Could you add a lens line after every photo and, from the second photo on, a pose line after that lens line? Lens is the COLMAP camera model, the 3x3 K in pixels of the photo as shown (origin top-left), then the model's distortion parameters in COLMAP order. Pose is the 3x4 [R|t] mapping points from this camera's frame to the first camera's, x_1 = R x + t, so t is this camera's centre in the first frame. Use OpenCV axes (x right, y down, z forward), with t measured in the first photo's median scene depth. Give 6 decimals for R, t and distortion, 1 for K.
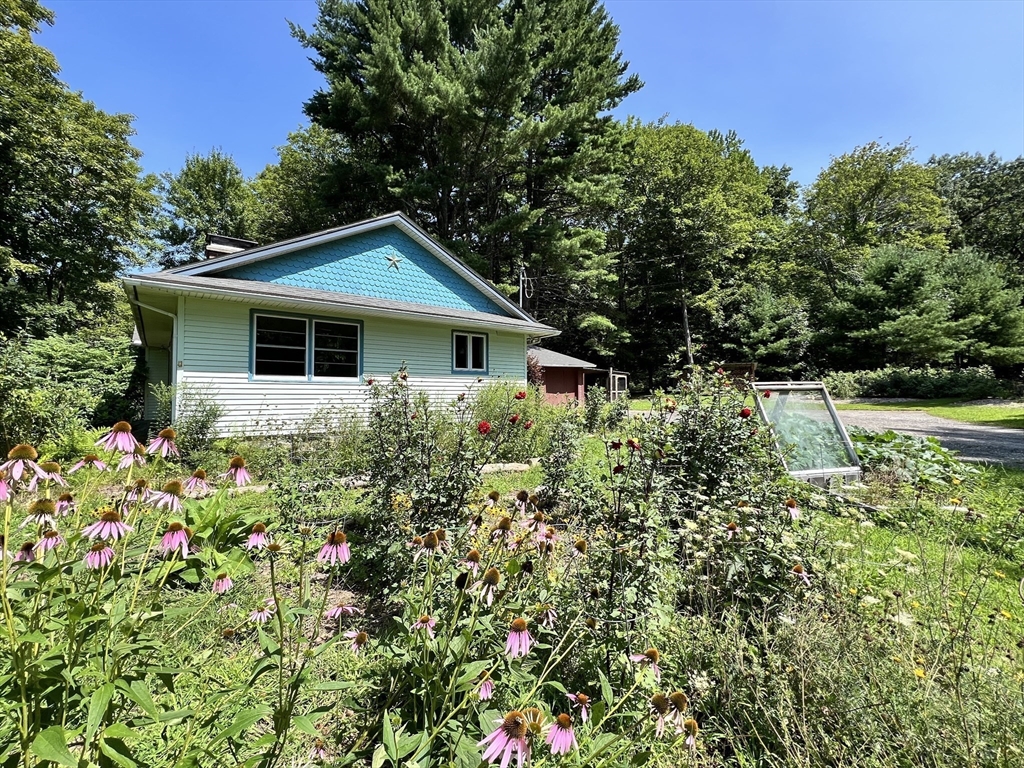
lens RADIAL K [[449.4, 0, 512.6], [0, 449.4, 381.7], [0, 0, 1]] dist [0.000238, 0.000016]
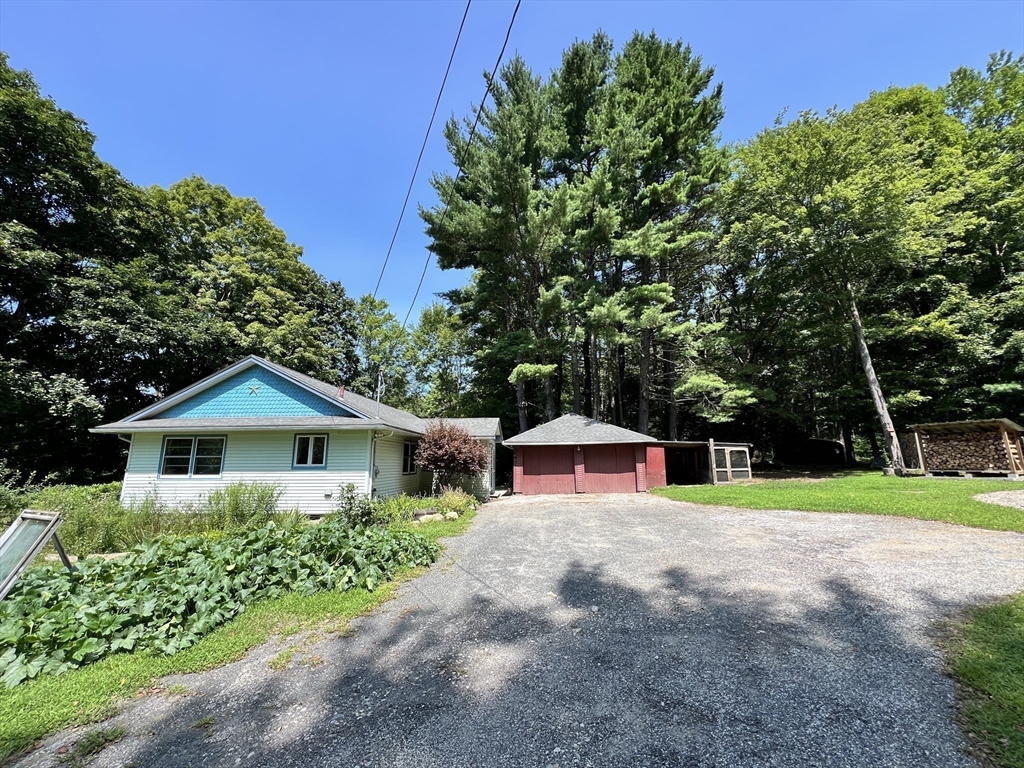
lens RADIAL K [[410.5, 0, 512.9], [0, 410.5, 385.5], [0, 0, 1]] dist [-0.001030, -0.000041]
pose [[0.732583, -0.120357, -0.669952, 1.097419], [0.026501, 0.988540, -0.148613, -0.062766], [0.680161, 0.091117, 0.727377, 0.570161]]
